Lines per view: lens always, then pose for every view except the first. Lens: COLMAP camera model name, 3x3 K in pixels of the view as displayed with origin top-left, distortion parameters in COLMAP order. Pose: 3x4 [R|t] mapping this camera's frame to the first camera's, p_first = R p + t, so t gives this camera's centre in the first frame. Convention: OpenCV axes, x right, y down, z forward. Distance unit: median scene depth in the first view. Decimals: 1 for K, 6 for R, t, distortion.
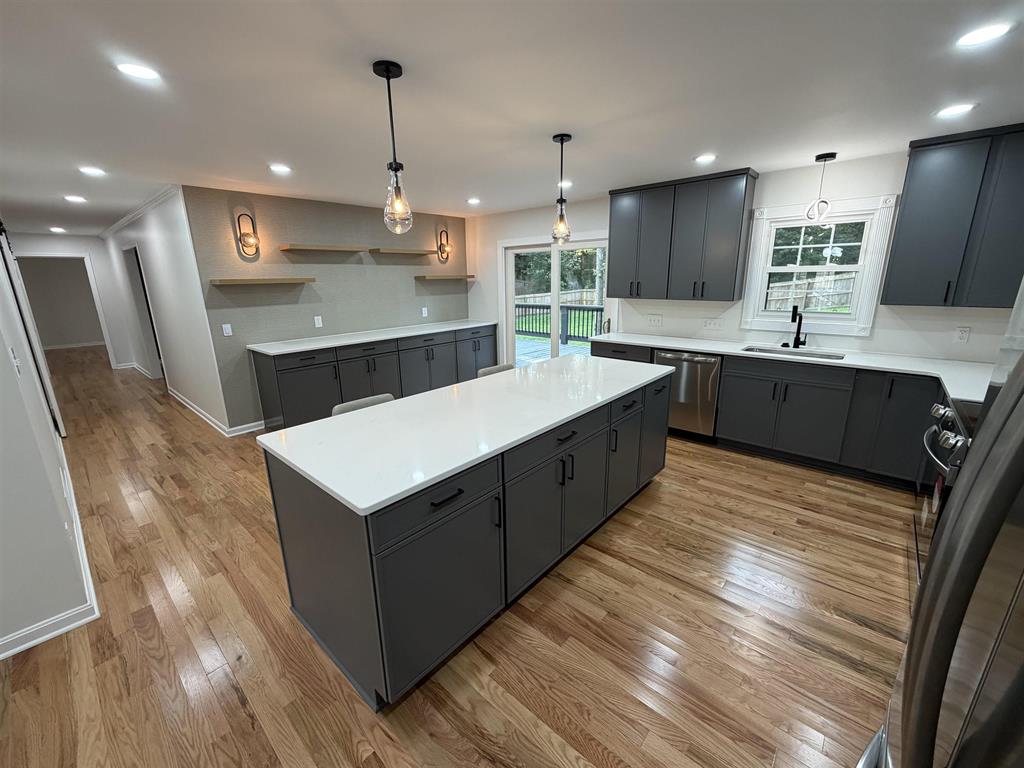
lens RADIAL K [[417.8, 0, 511.5], [0, 417.8, 382.4], [0, 0, 1]] dist [0.001877, -0.000111]
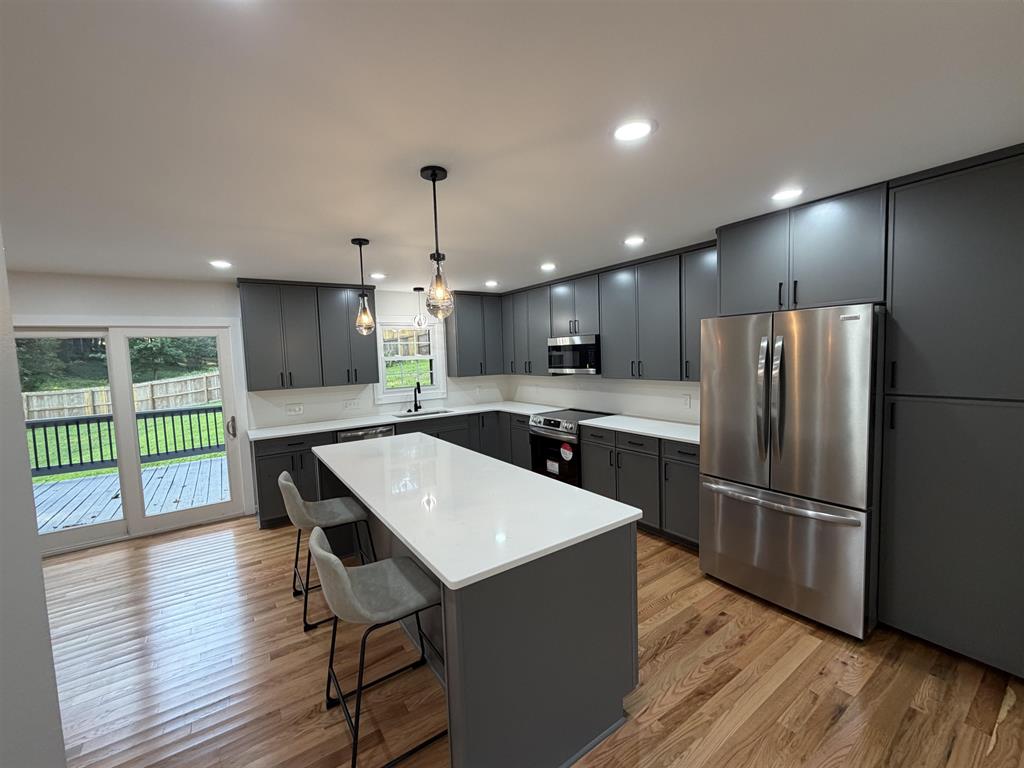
lens RADIAL K [[417.8, 0, 511.5], [0, 417.8, 382.4], [0, 0, 1]] dist [0.001877, -0.000111]
pose [[0.241668, -0.059096, 0.968558, -0.517850], [0.271956, 0.962266, -0.009144, -0.064606], [-0.931470, 0.265615, 0.248620, 0.269755]]
